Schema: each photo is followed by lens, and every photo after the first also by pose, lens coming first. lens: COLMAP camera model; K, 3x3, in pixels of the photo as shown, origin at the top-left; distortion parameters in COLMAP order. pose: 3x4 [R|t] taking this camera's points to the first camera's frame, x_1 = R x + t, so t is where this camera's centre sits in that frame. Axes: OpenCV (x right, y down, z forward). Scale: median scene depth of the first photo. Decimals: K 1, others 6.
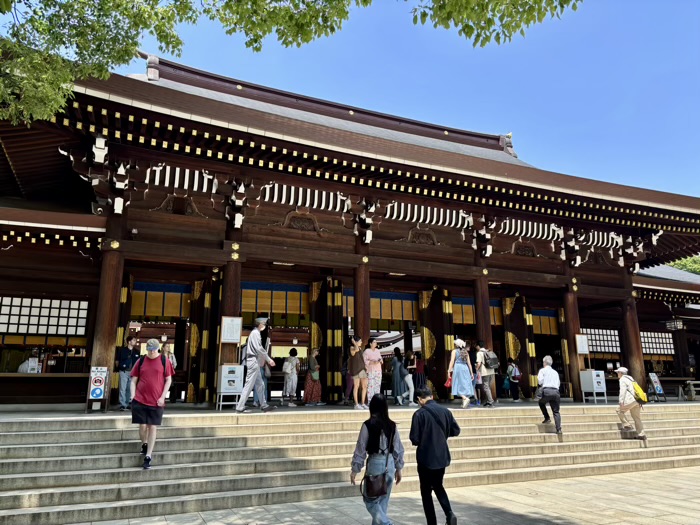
lens RADIAL K [[525.1, 0, 350.0], [0, 525.1, 262.5], [0, 0, 1]] dist [0.035749, -0.005083]
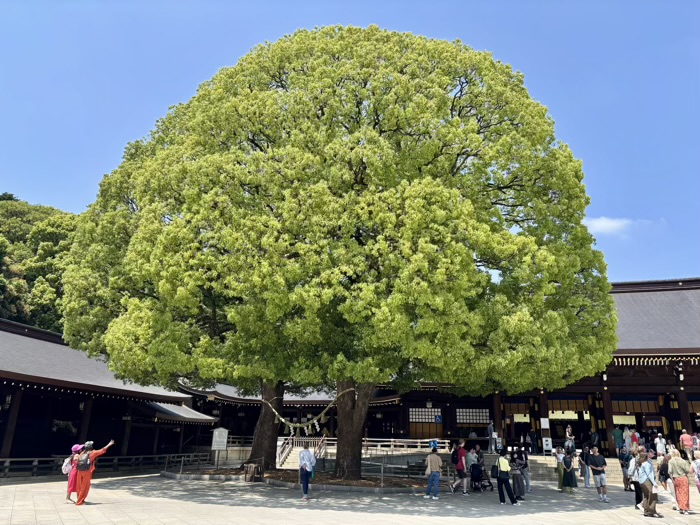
lens RADIAL K [[525.1, 0, 350.0], [0, 525.1, 262.5], [0, 0, 1]] dist [0.035749, -0.005083]
pose [[0.782003, -0.180651, -0.596520, 0.604665], [0.122527, 0.982956, -0.137055, -0.344880], [0.611113, 0.034087, 0.790809, -1.393954]]
